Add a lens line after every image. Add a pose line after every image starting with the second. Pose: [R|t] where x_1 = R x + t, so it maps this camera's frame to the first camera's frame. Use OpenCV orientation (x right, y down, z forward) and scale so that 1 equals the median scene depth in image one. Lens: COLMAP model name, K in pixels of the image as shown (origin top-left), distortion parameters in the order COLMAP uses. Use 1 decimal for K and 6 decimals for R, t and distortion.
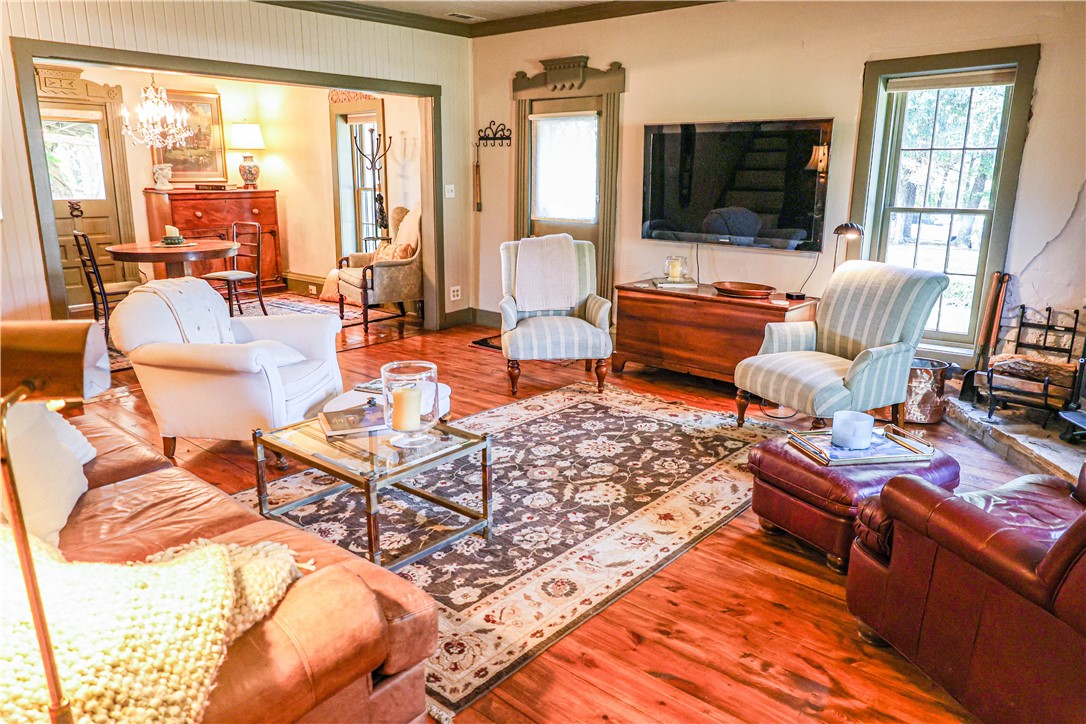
lens RADIAL K [[746.6, 0, 545.2], [0, 746.6, 358.9], [0, 0, 1]] dist [-0.002306, 0.000372]
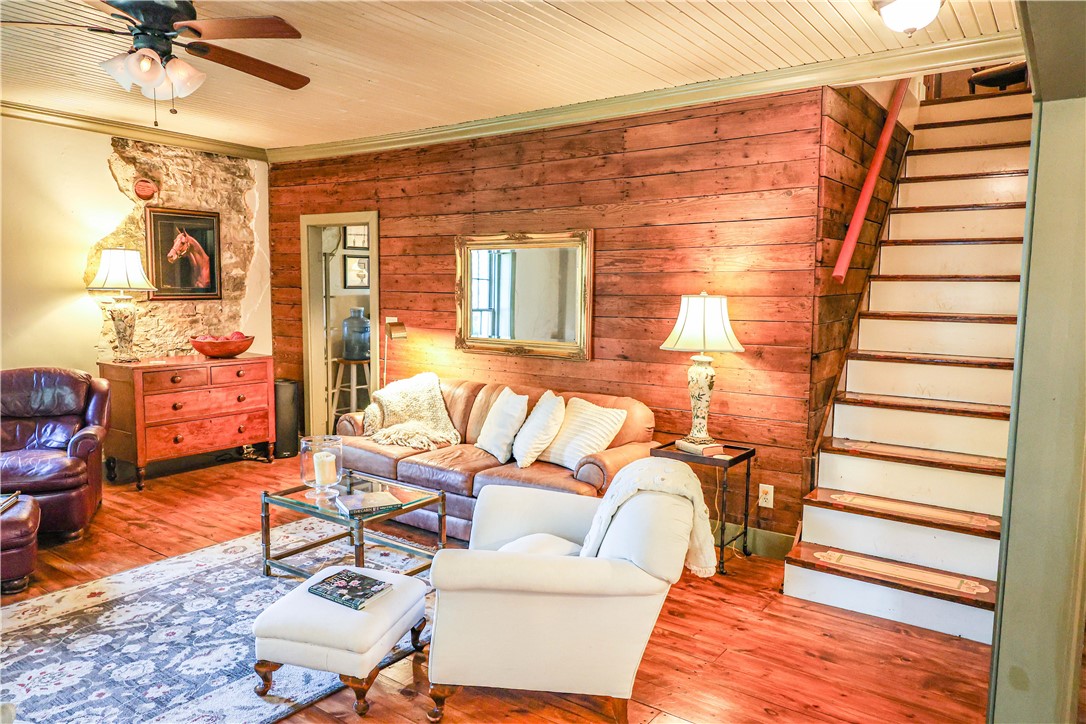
lens RADIAL K [[746.6, 0, 545.2], [0, 746.6, 358.9], [0, 0, 1]] dist [-0.002306, 0.000372]
pose [[-0.996811, -0.012076, -0.078886, -0.339936], [-0.038414, 0.939037, 0.341664, -0.429709], [0.069951, 0.343605, -0.936506, 1.601264]]
